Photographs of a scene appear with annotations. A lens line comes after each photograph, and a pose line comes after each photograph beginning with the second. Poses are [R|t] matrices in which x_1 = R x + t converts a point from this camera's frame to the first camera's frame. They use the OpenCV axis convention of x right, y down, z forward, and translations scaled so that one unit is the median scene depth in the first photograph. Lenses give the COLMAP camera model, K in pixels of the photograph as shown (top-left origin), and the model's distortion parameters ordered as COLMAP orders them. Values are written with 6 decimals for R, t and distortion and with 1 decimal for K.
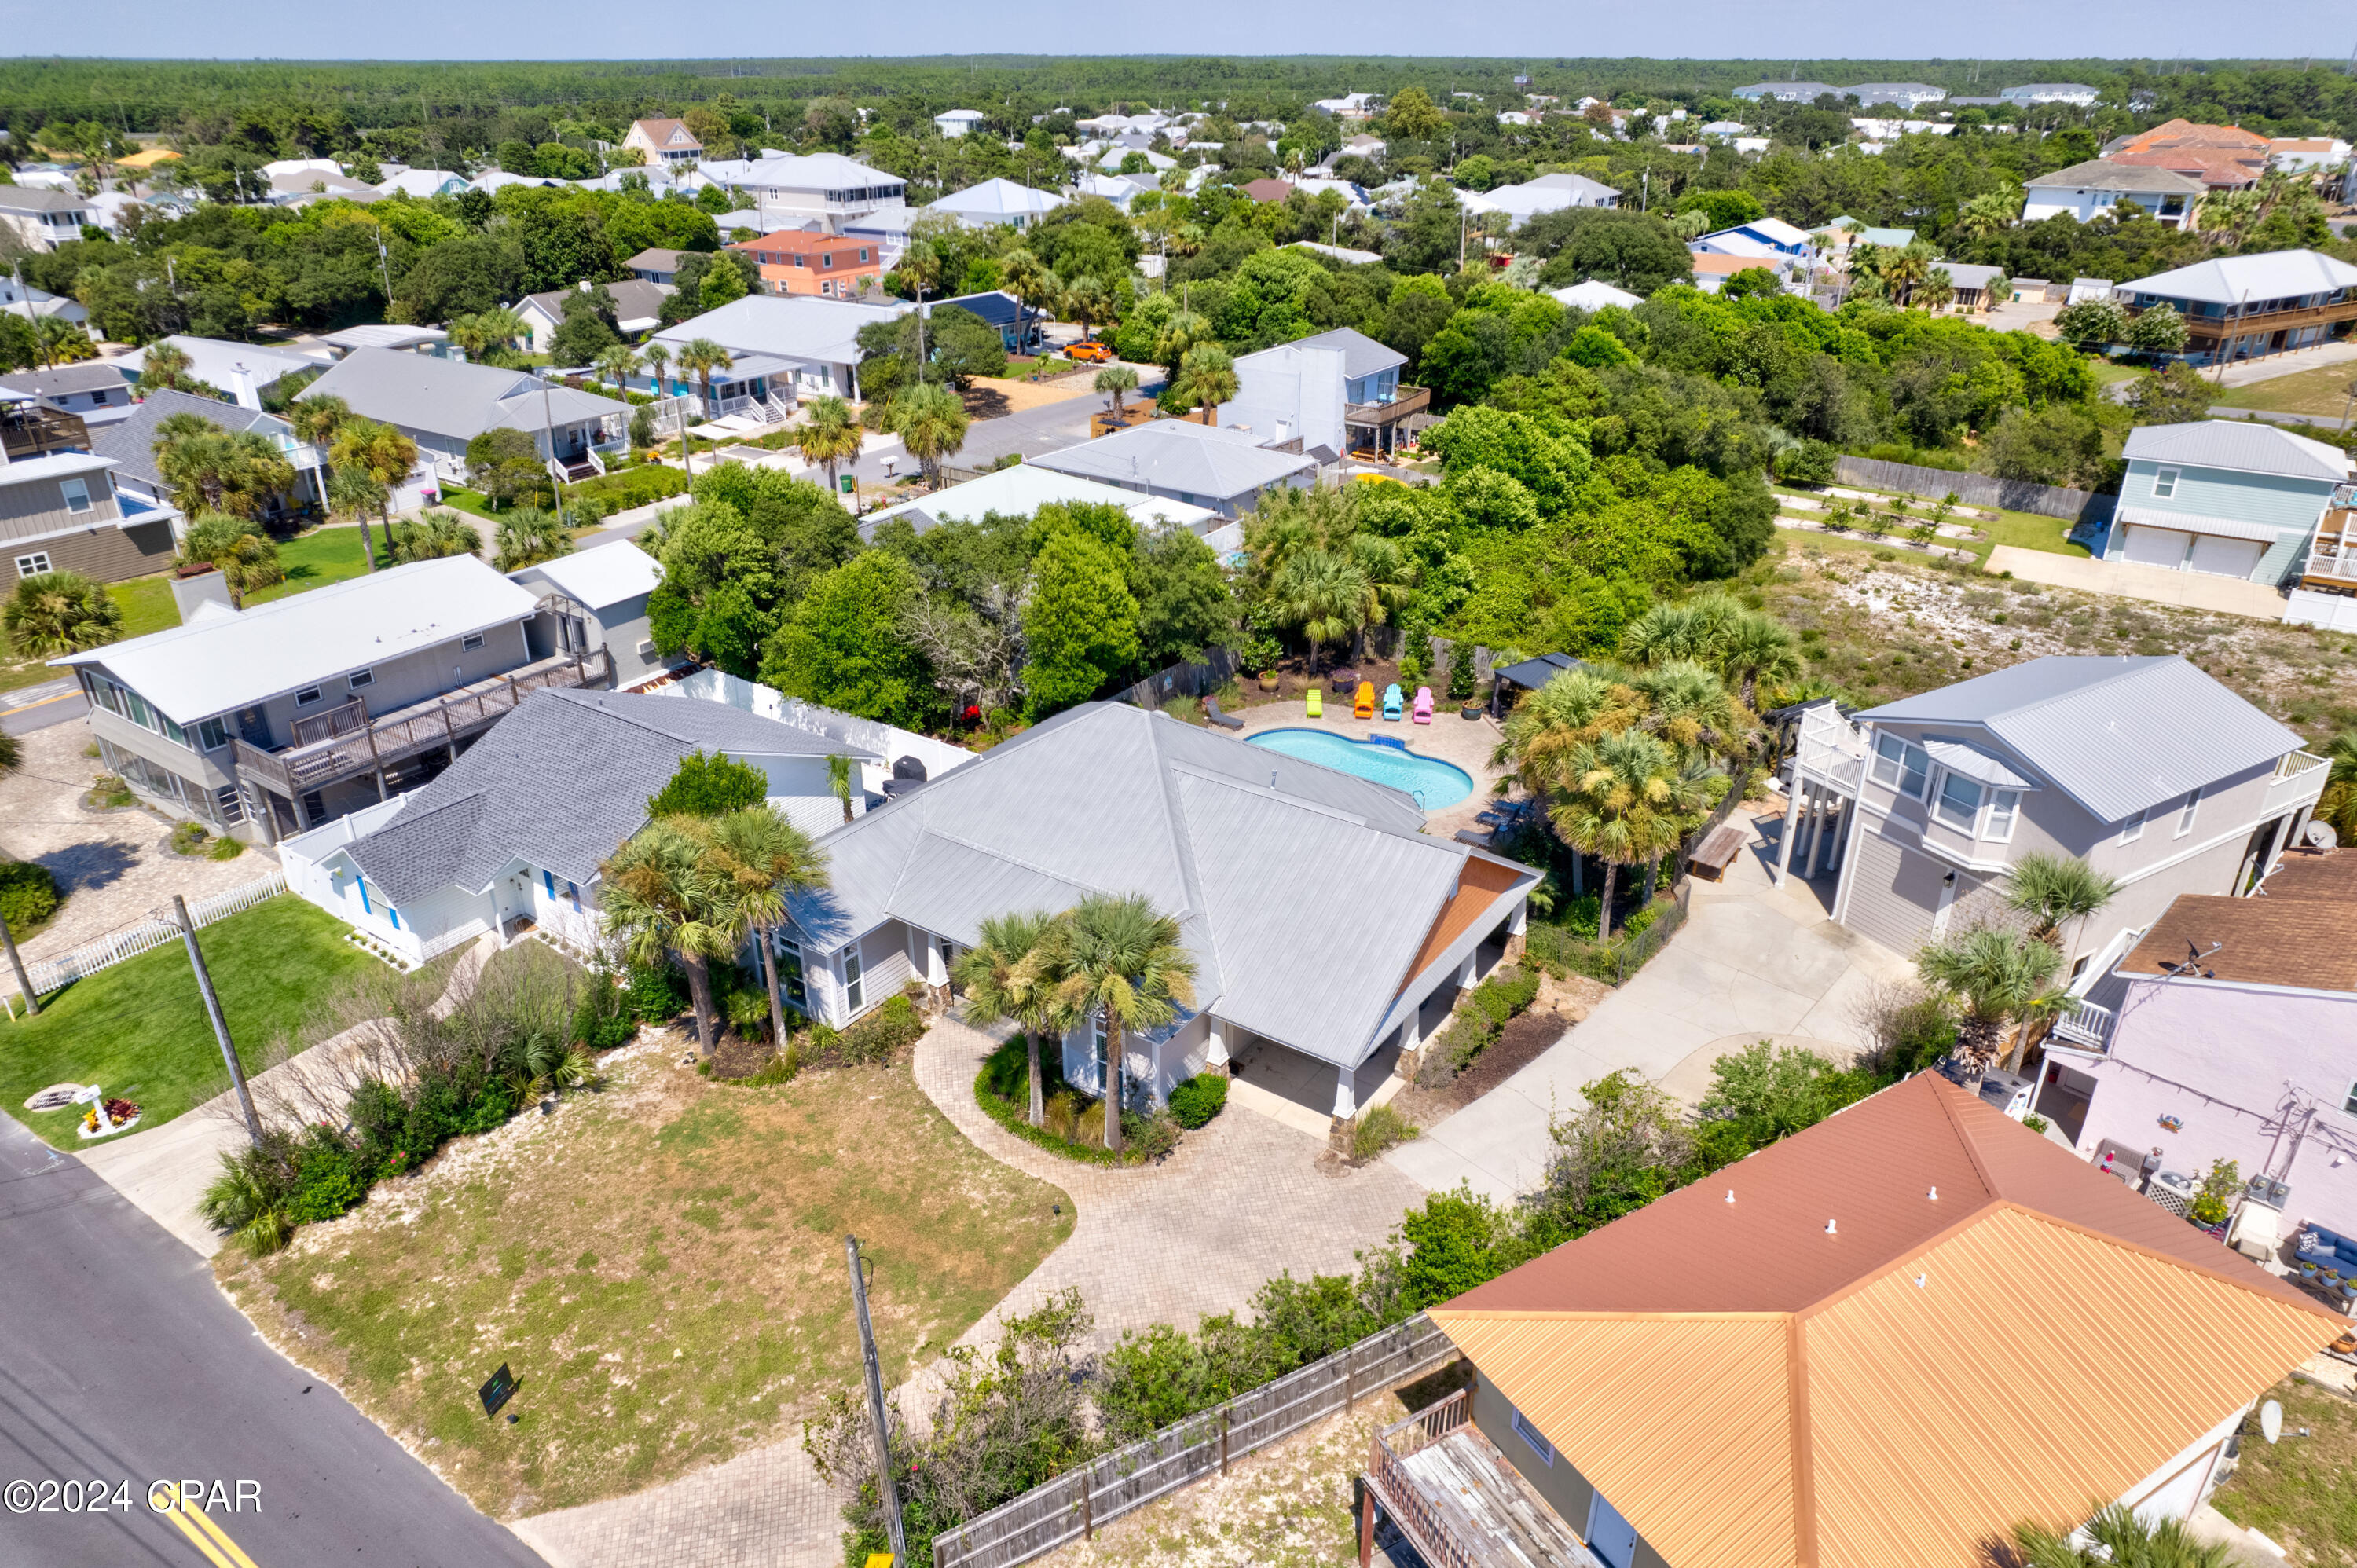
lens RADIAL K [[1536.7, 0, 1187.5], [0, 1536.7, 786.5], [0, 0, 1]] dist [-0.072686, 0.061523]
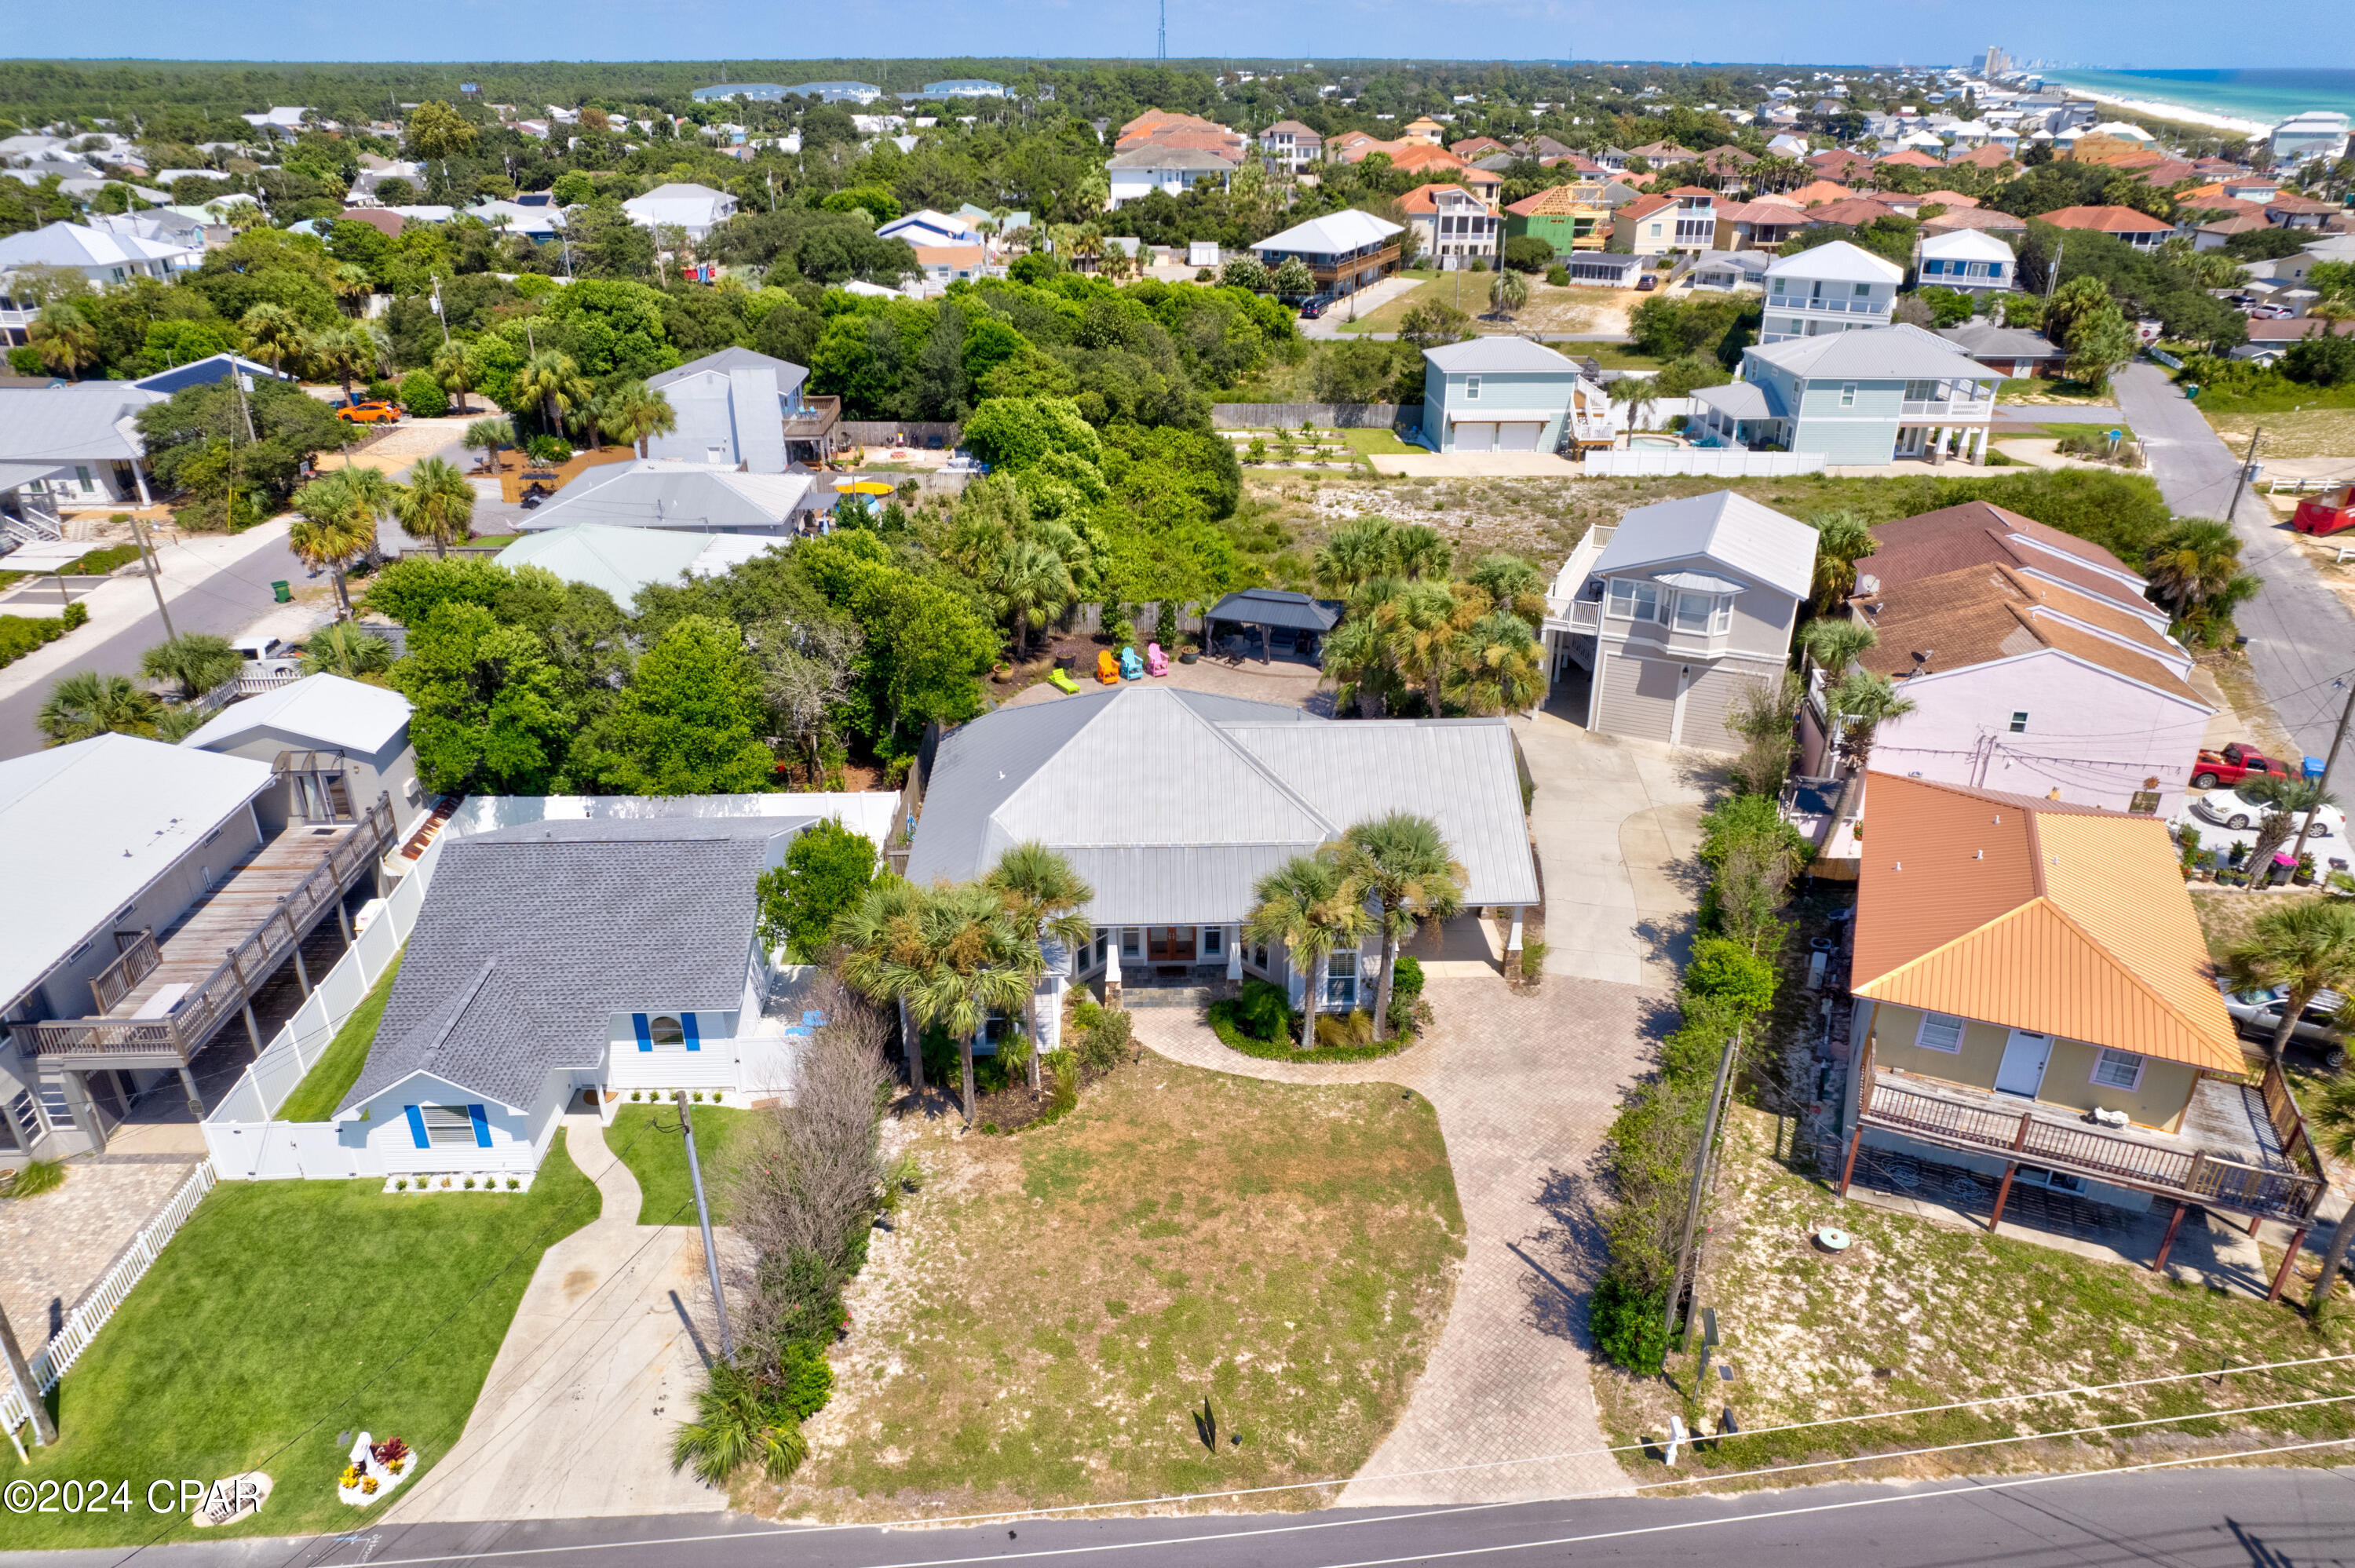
lens RADIAL K [[1535.2, 0, 1186.4], [0, 1535.2, 786.5], [0, 0, 1]] dist [-0.072686, 0.061523]
pose [[0.801828, -0.258261, 0.538862, -0.556607], [0.258901, 0.962890, 0.076240, -0.053877], [-0.538555, 0.078381, 0.838937, 0.080460]]
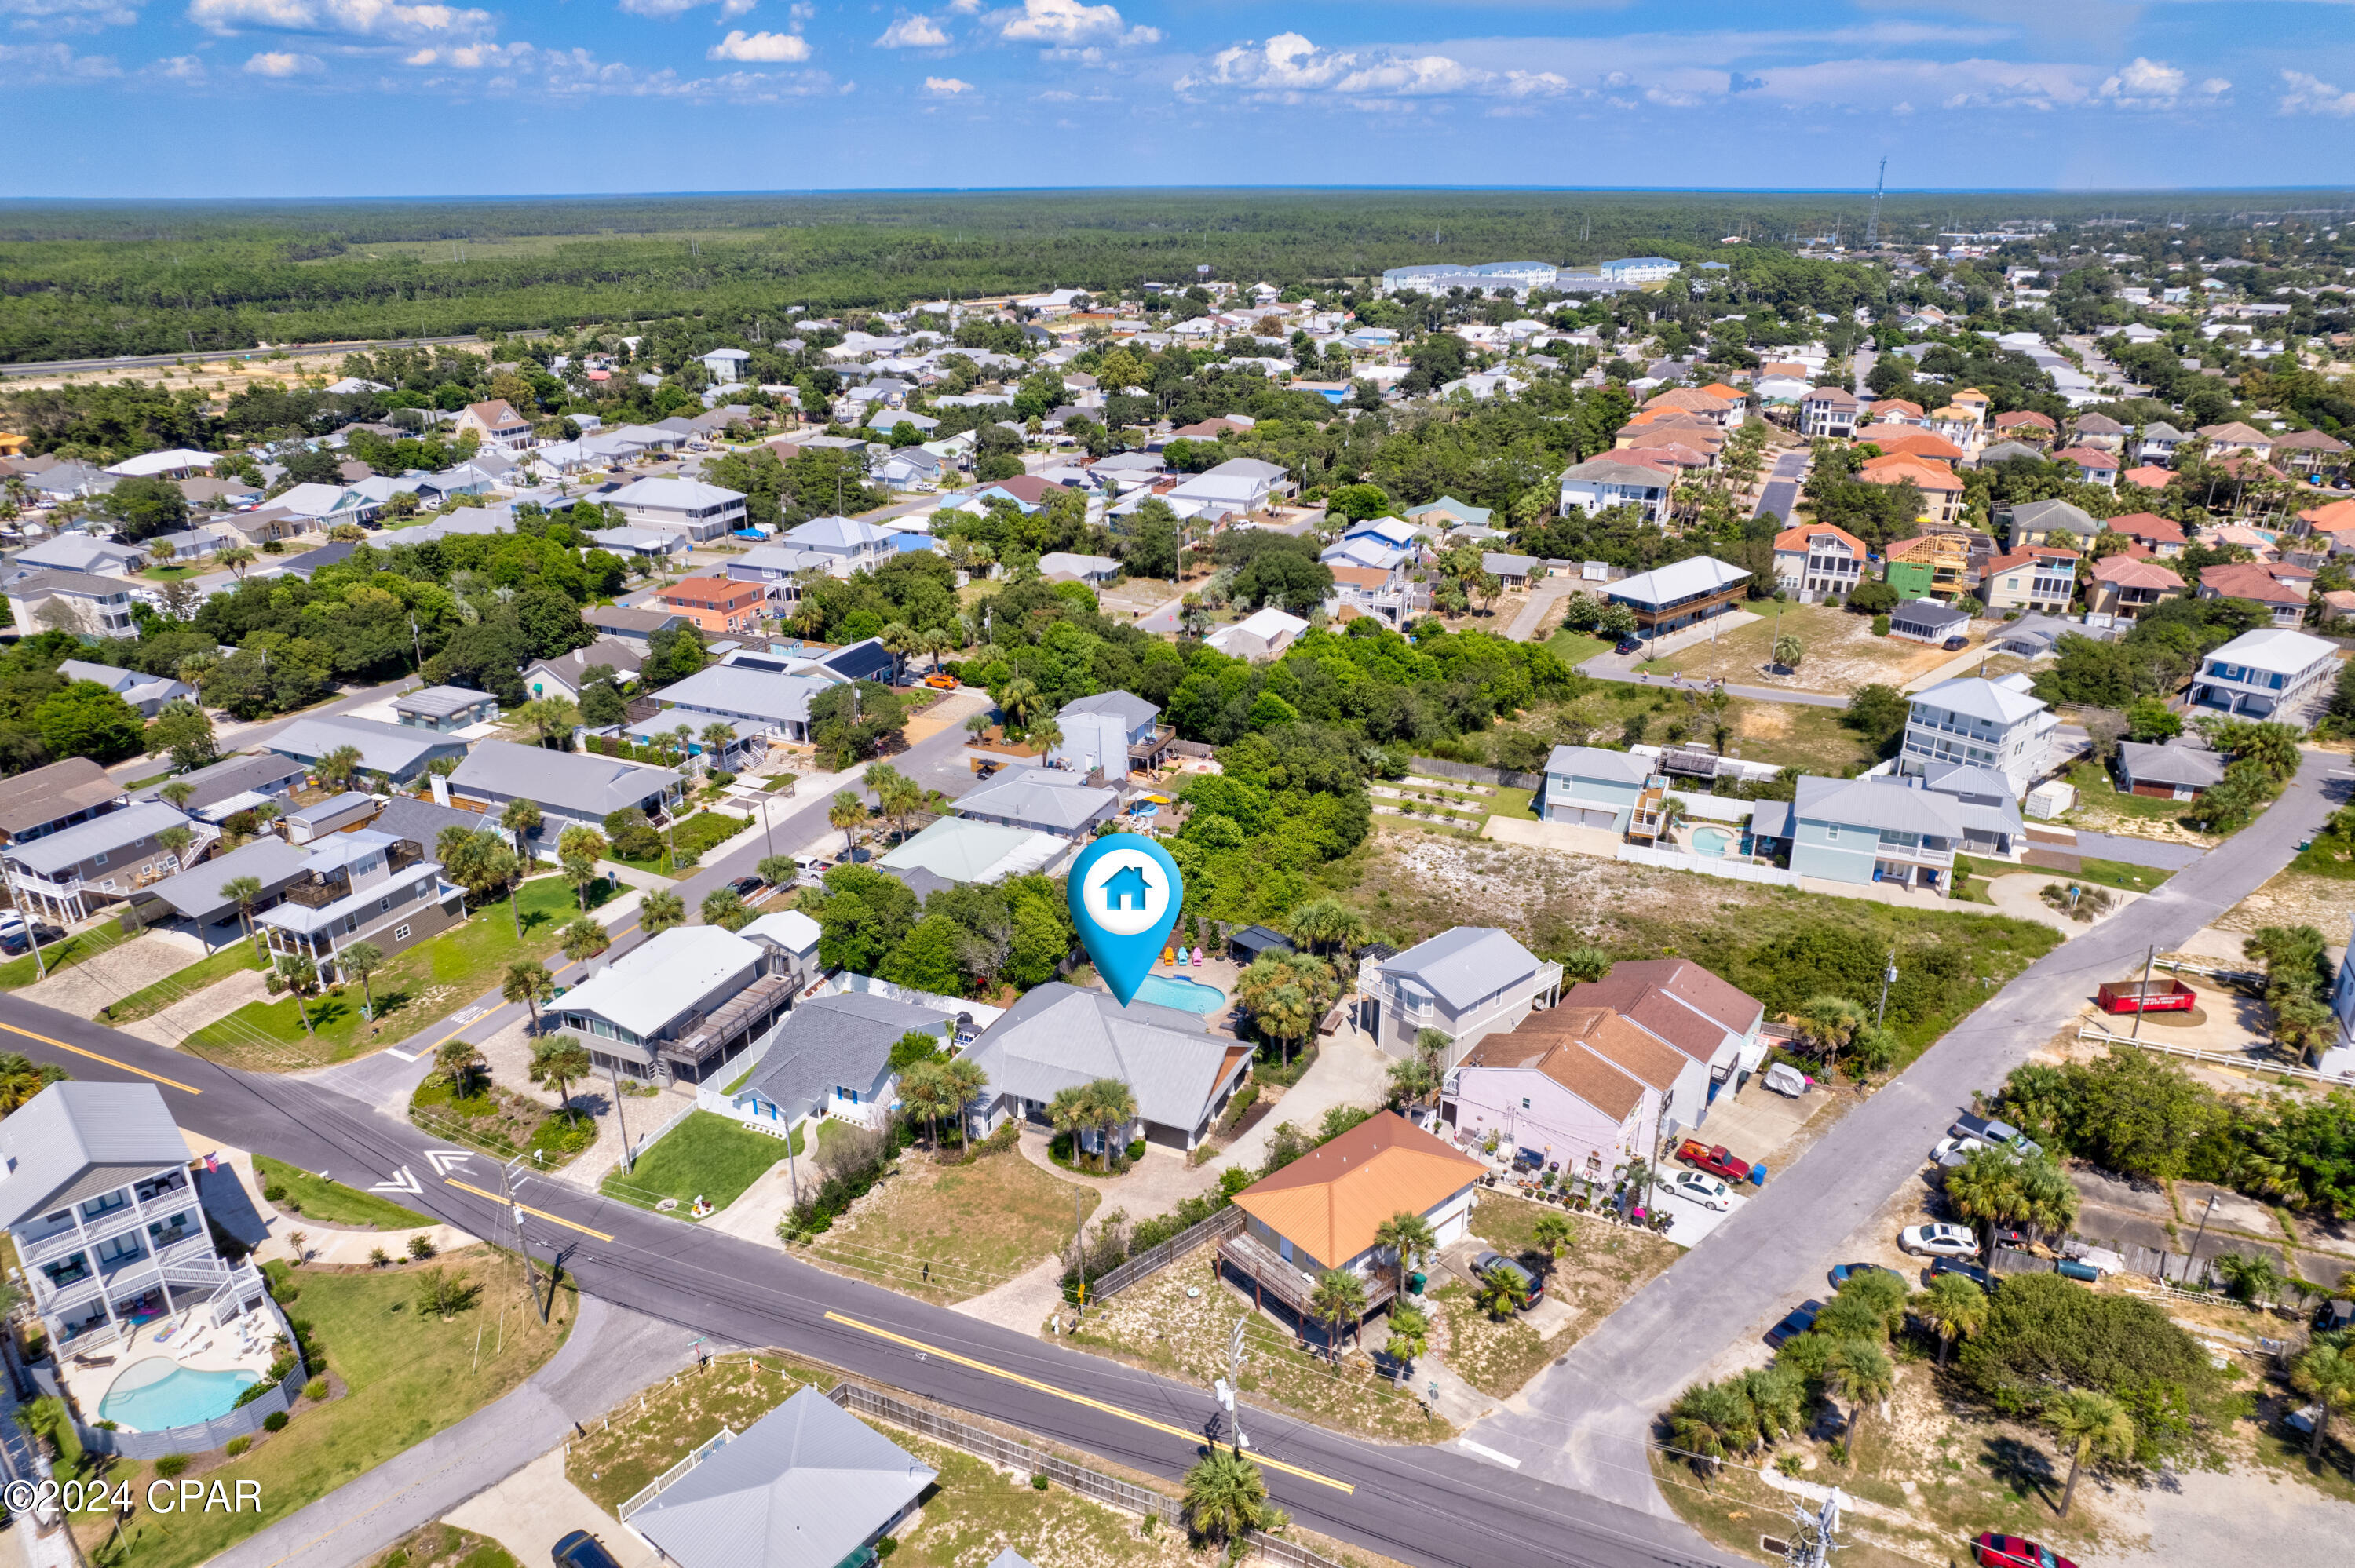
lens RADIAL K [[1505.8, 0, 1186.2], [0, 1505.8, 793.5], [0, 0, 1]] dist [-0.081546, 0.074822]
pose [[0.982213, -0.076274, 0.171578, -0.237502], [0.086492, 0.994848, -0.052879, -0.205405], [-0.166661, 0.066779, 0.983750, -1.247517]]
